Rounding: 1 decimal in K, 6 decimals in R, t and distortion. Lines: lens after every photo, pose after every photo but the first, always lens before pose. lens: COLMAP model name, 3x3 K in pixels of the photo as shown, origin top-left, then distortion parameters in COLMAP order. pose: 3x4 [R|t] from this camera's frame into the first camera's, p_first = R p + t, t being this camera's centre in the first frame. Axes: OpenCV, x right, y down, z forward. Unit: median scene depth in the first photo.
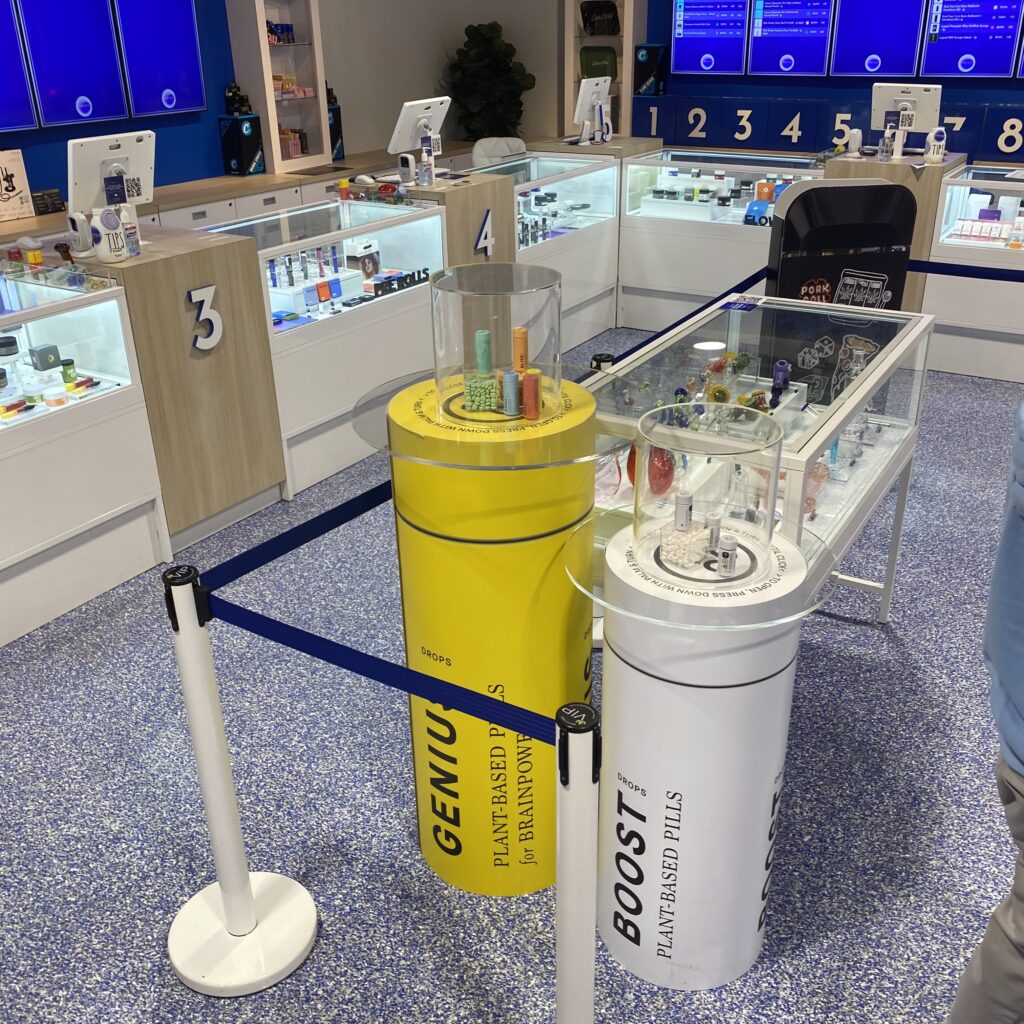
lens RADIAL K [[1029.3, 0, 532.2], [0, 1029.3, 509.2], [0, 0, 1]] dist [0.070024, -0.115590]
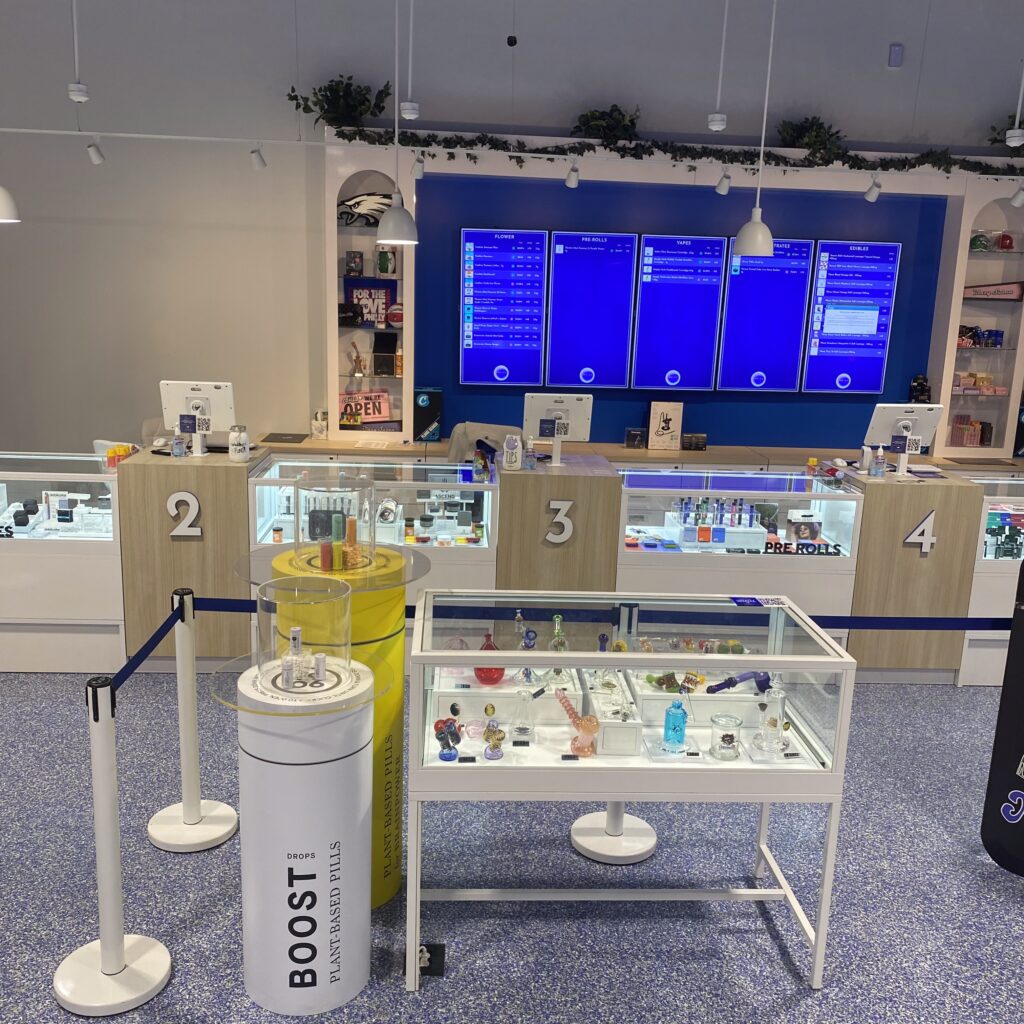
lens RADIAL K [[1031.6, 0, 512.8], [0, 1031.6, 518.2], [0, 0, 1]] dist [0.126169, -0.317395]
pose [[0.551080, 0.215225, -0.806219, 0.379194], [-0.396256, 0.917776, -0.025850, -0.062553], [0.734365, 0.333714, 0.591052, 0.063960]]
